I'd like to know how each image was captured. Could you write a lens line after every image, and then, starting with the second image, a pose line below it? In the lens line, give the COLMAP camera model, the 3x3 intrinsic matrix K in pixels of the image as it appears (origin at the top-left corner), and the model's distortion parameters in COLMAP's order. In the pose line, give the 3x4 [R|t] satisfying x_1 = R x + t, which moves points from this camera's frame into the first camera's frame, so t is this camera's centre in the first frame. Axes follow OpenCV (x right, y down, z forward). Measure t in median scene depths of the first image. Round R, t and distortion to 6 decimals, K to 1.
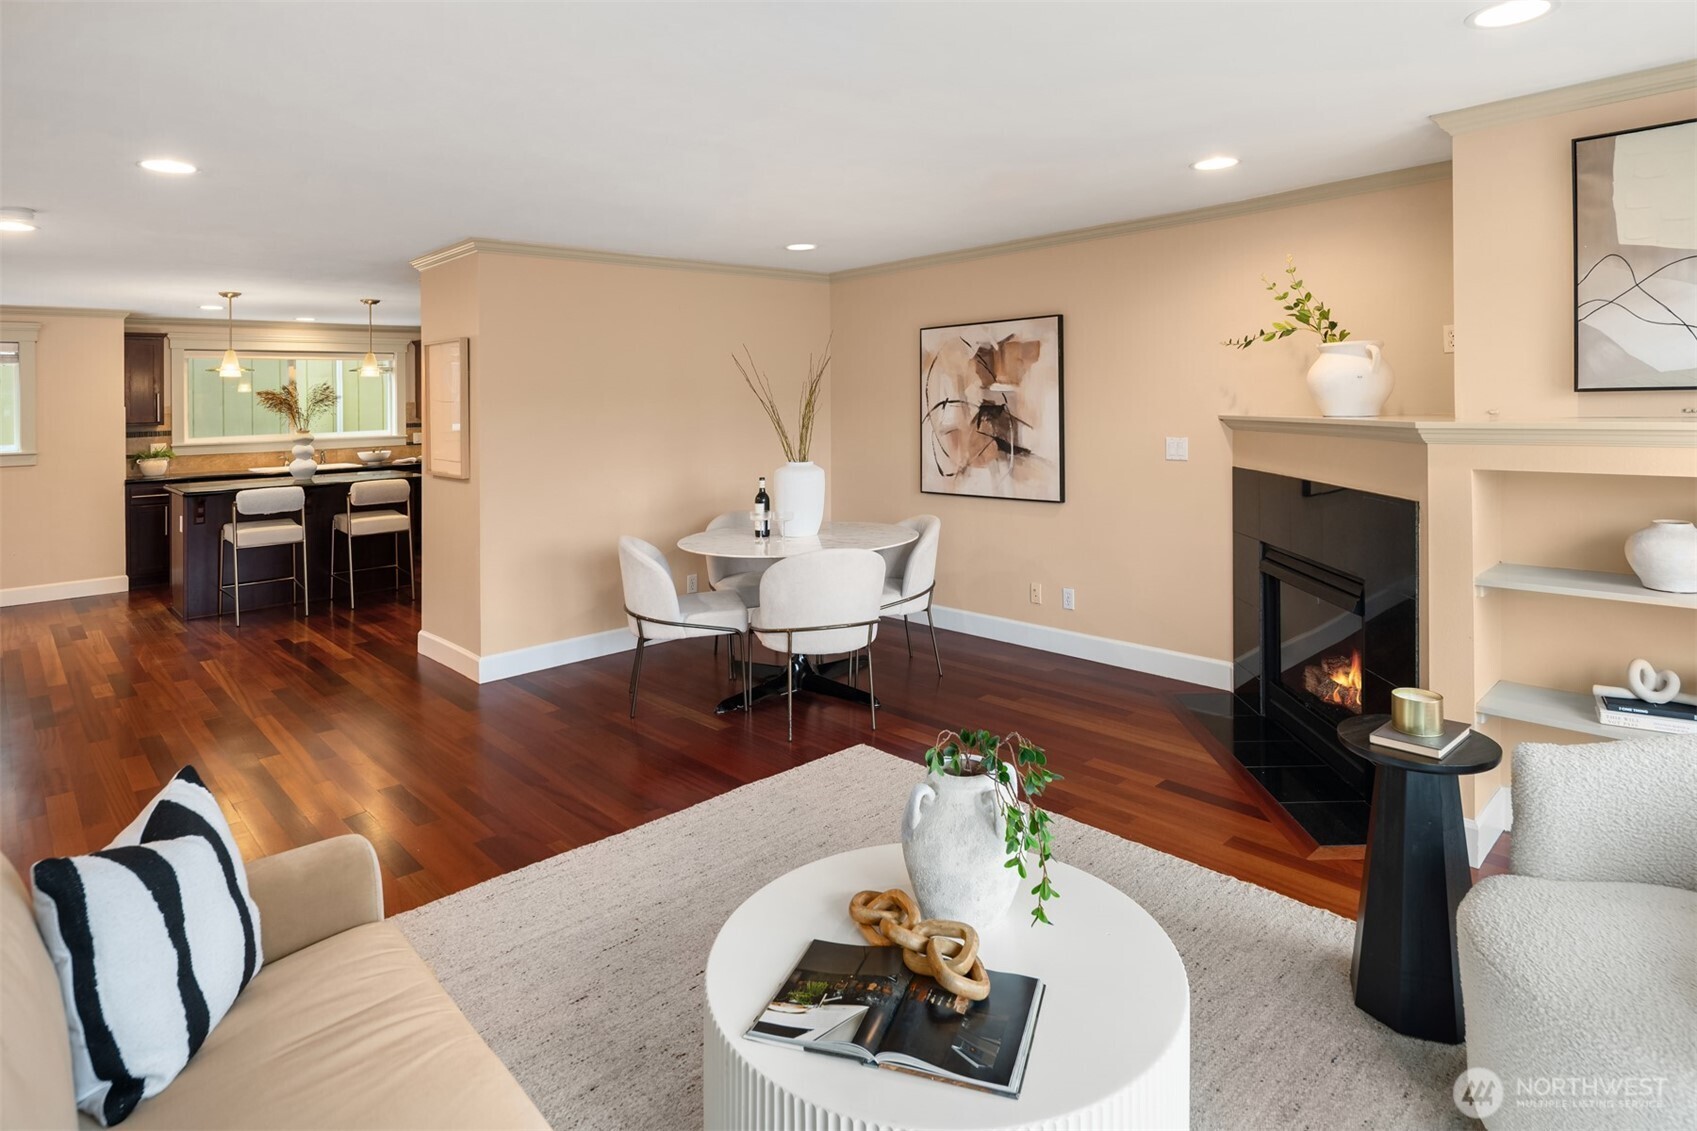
lens RADIAL K [[918.4, 0, 867.4], [0, 918.4, 393.1], [0, 0, 1]] dist [-0.004309, -0.002029]
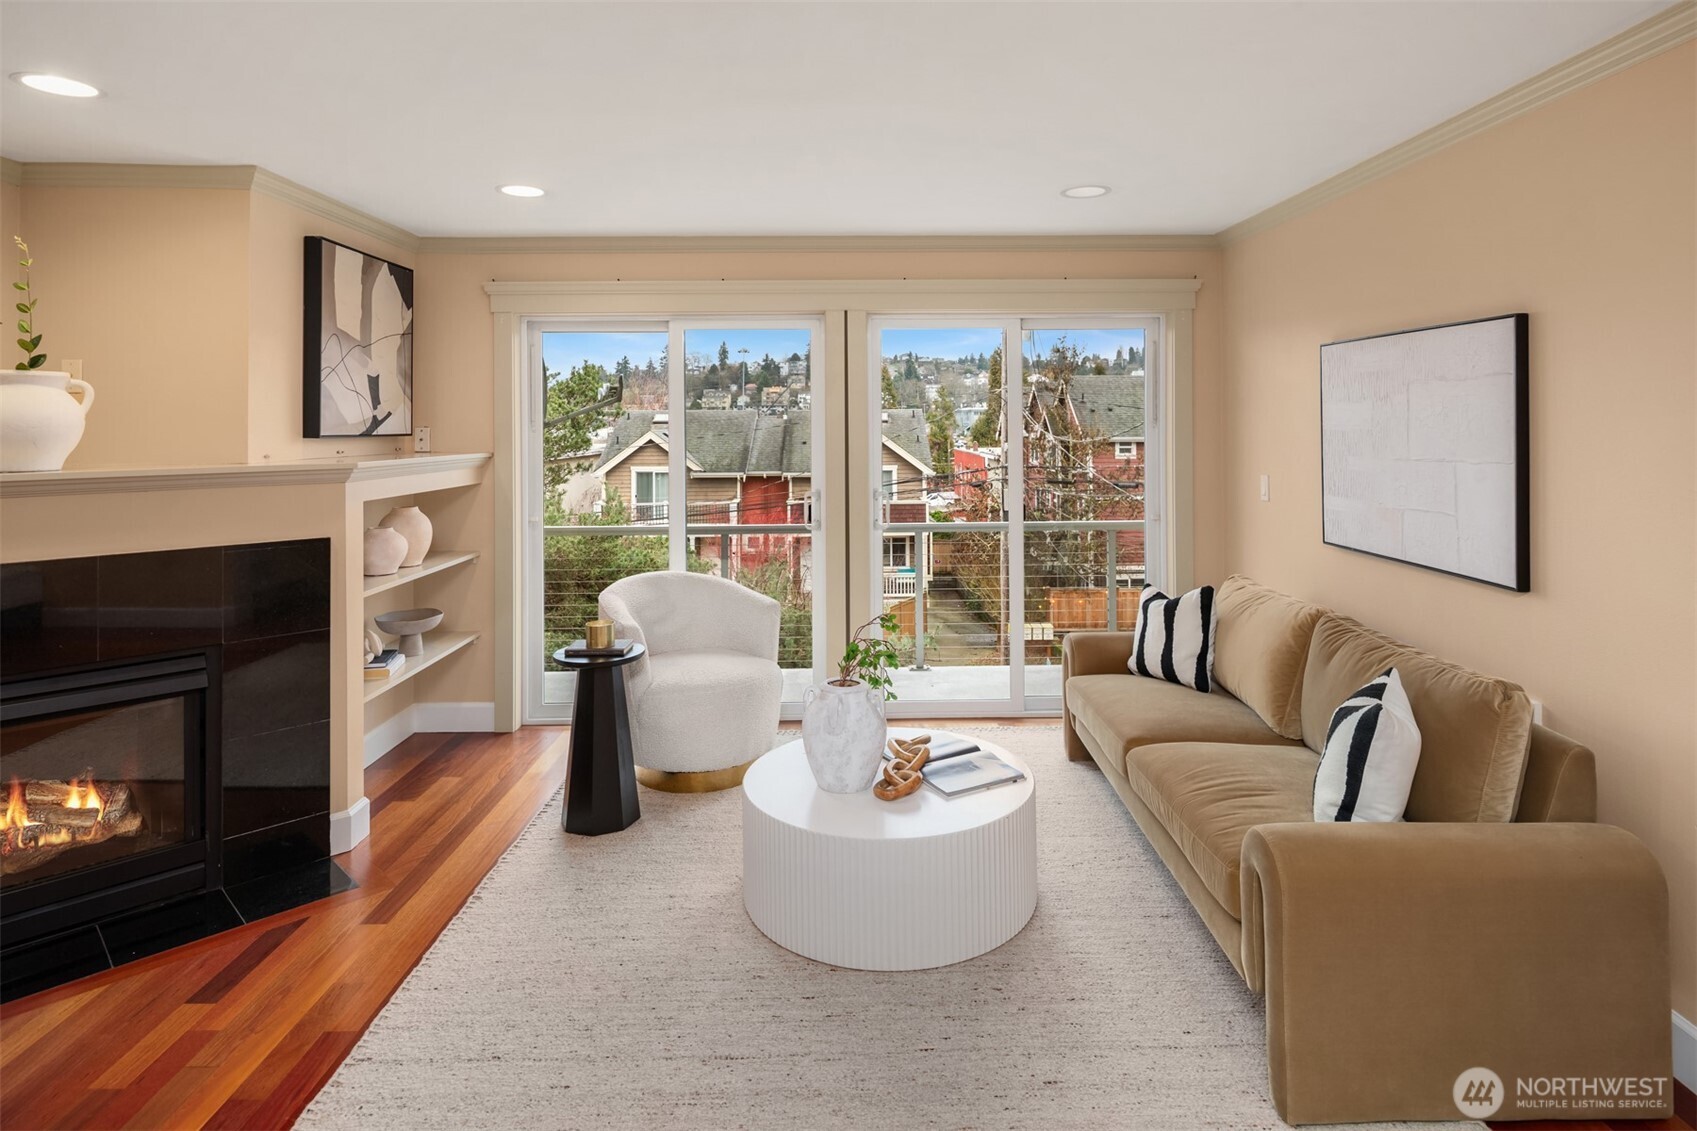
lens RADIAL K [[909.1, 0, 869.7], [0, 909.1, 399.6], [0, 0, 1]] dist [-0.002472, -0.001614]
pose [[-0.738418, 0.043704, 0.672926, -0.330504], [0.014482, 0.998695, -0.048969, 0.009281], [-0.674188, -0.026414, -0.738087, 0.736710]]
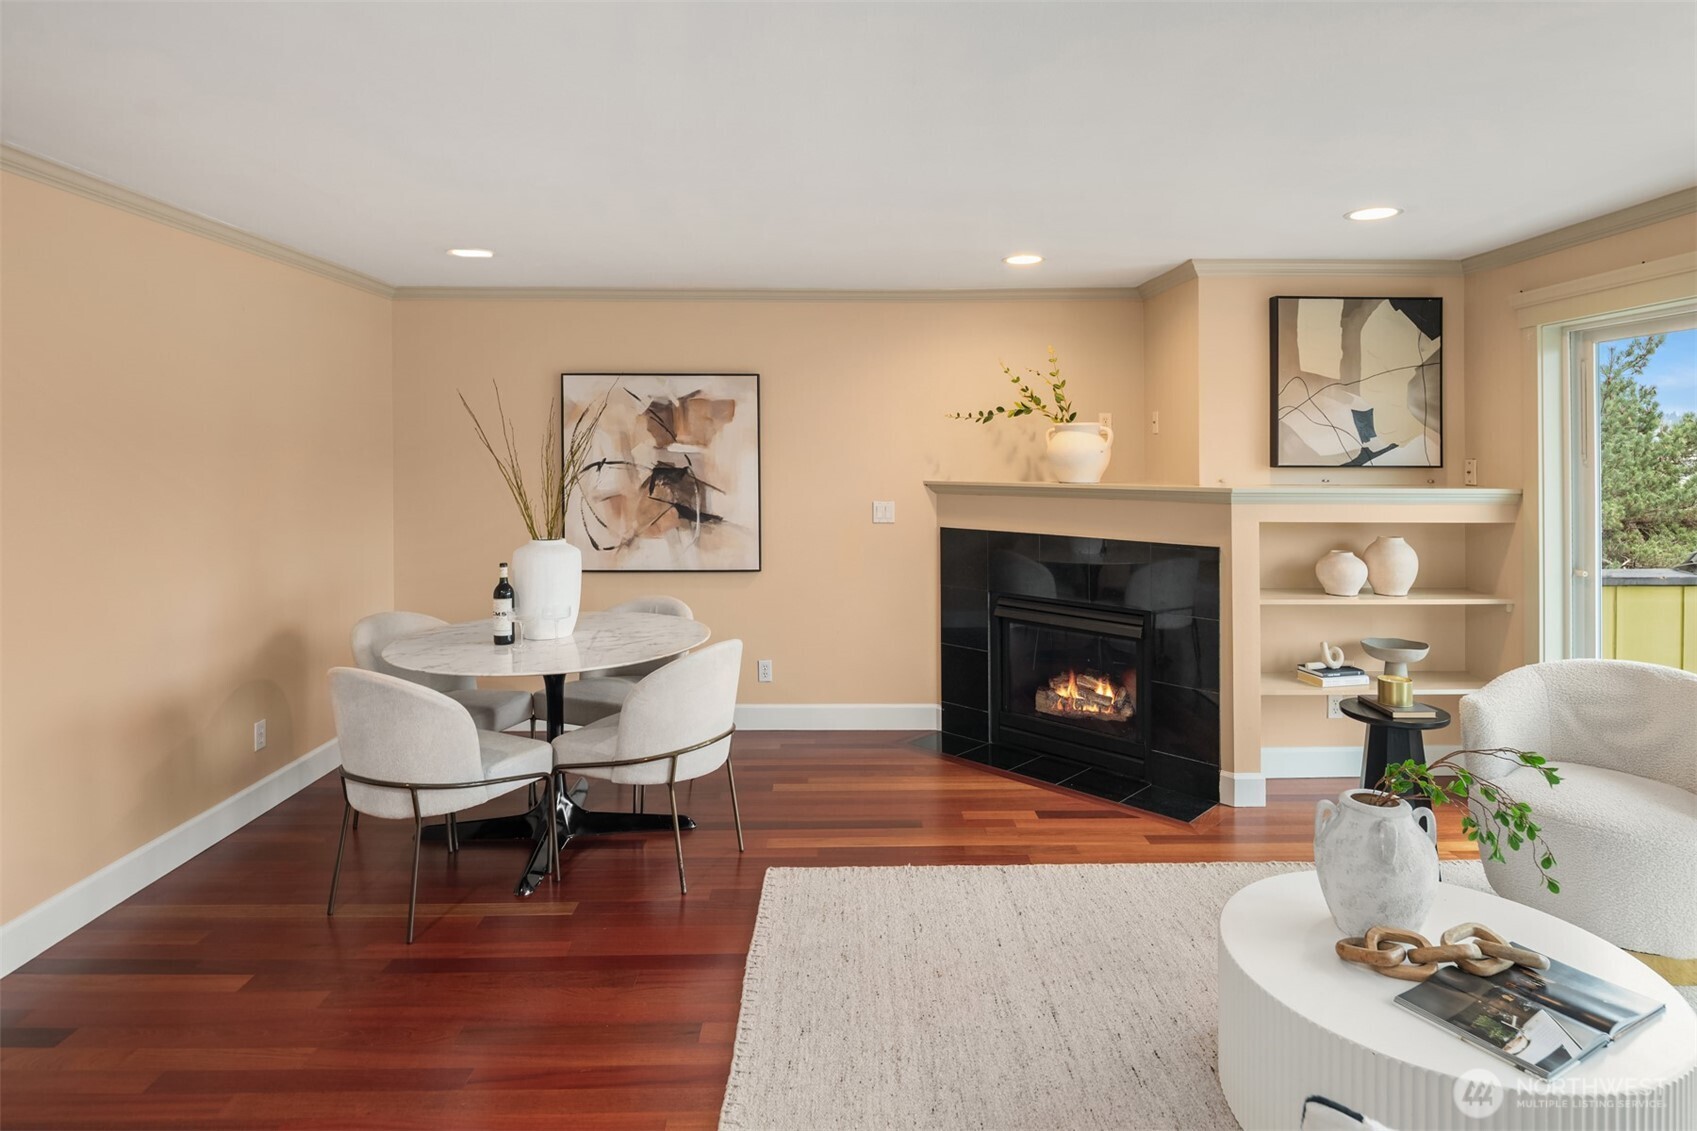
lens RADIAL K [[943.6, 0, 853.6], [0, 943.6, 455.5], [0, 0, 1]] dist [-0.007286, -0.003424]
pose [[0.674597, 0.023184, 0.737822, -0.423031], [-0.024740, 0.999655, -0.008791, 0.004985], [-0.737772, -0.012323, 0.674938, 0.251542]]
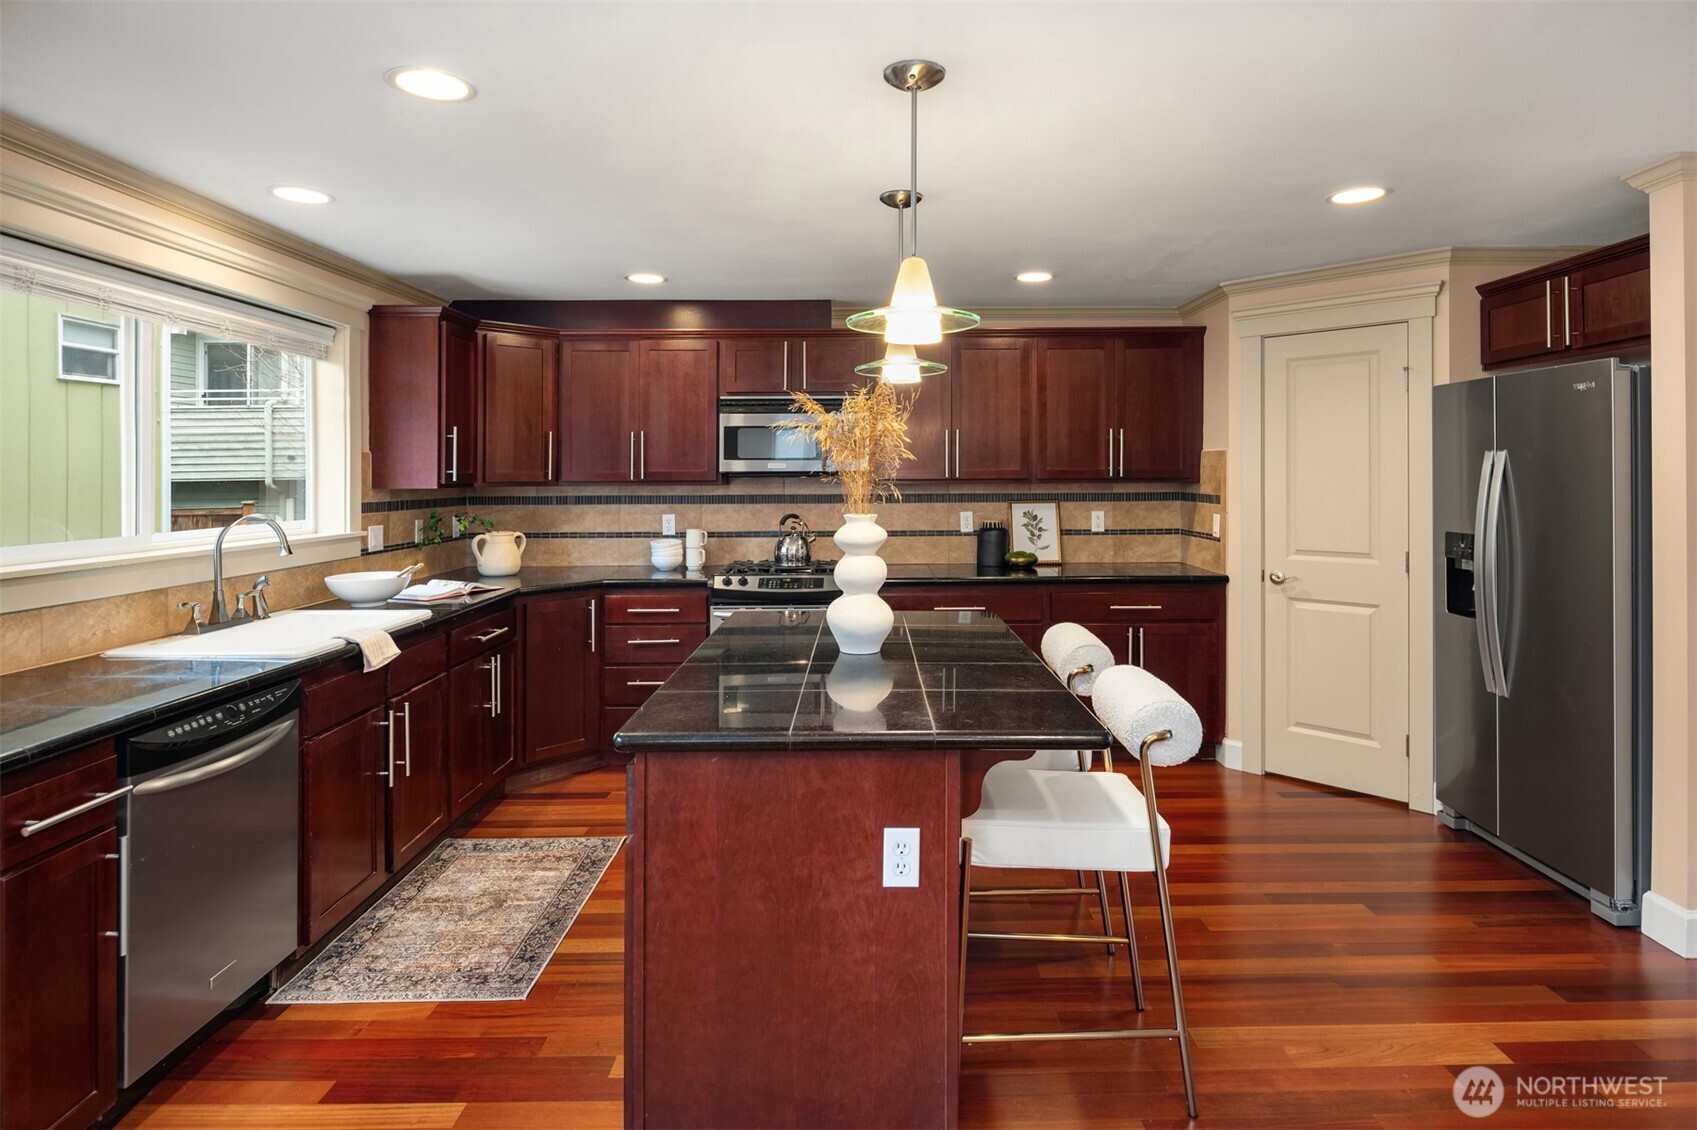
lens RADIAL K [[937.5, 0, 869.9], [0, 937.5, 468.9], [0, 0, 1]] dist [-0.002911, -0.003242]
pose [[0.689442, 0.025383, 0.723896, -1.184759], [-0.016575, 0.999677, -0.019268, 0.040135], [-0.724151, 0.001286, 0.689640, 0.984789]]
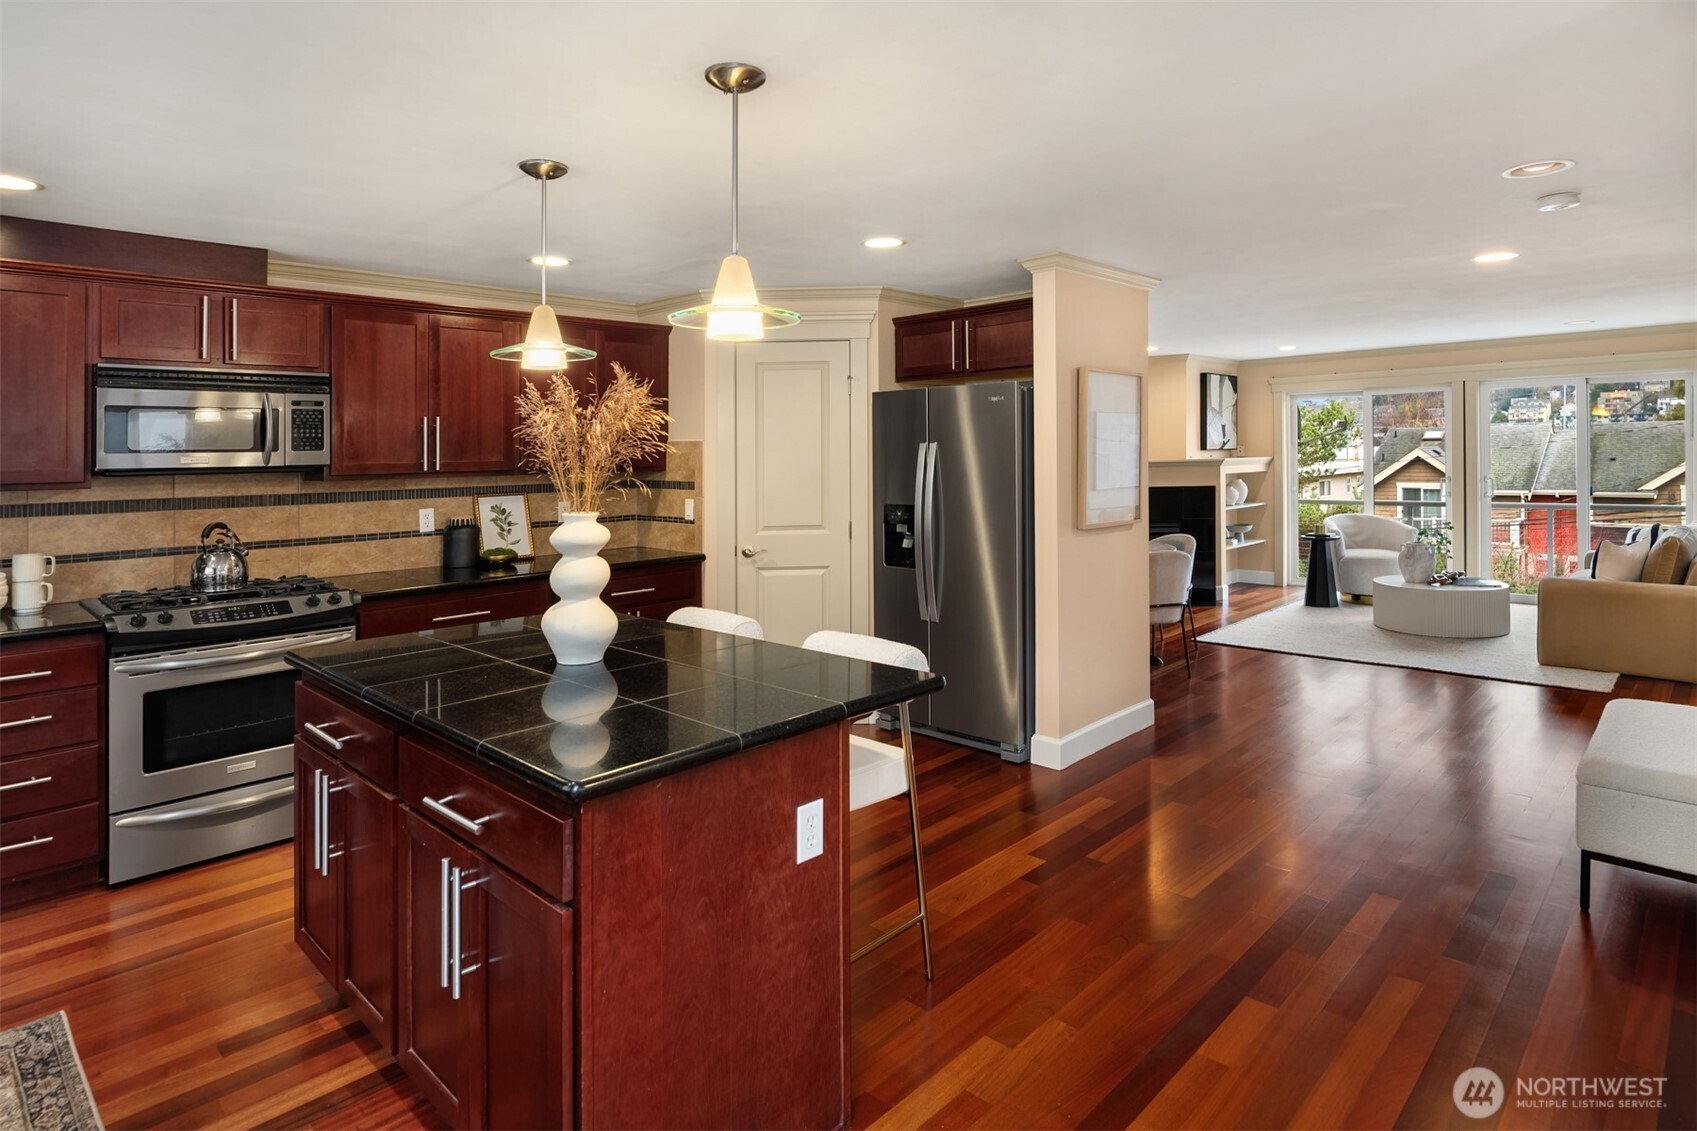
lens RADIAL K [[933.0, 0, 886.7], [0, 933.0, 449.2], [0, 0, 1]] dist [-0.002864, -0.005274]
pose [[-0.055746, 0.028141, 0.998048, -1.297453], [0.011877, 0.999551, -0.027520, 0.037714], [-0.998374, 0.010320, -0.056055, 1.213439]]
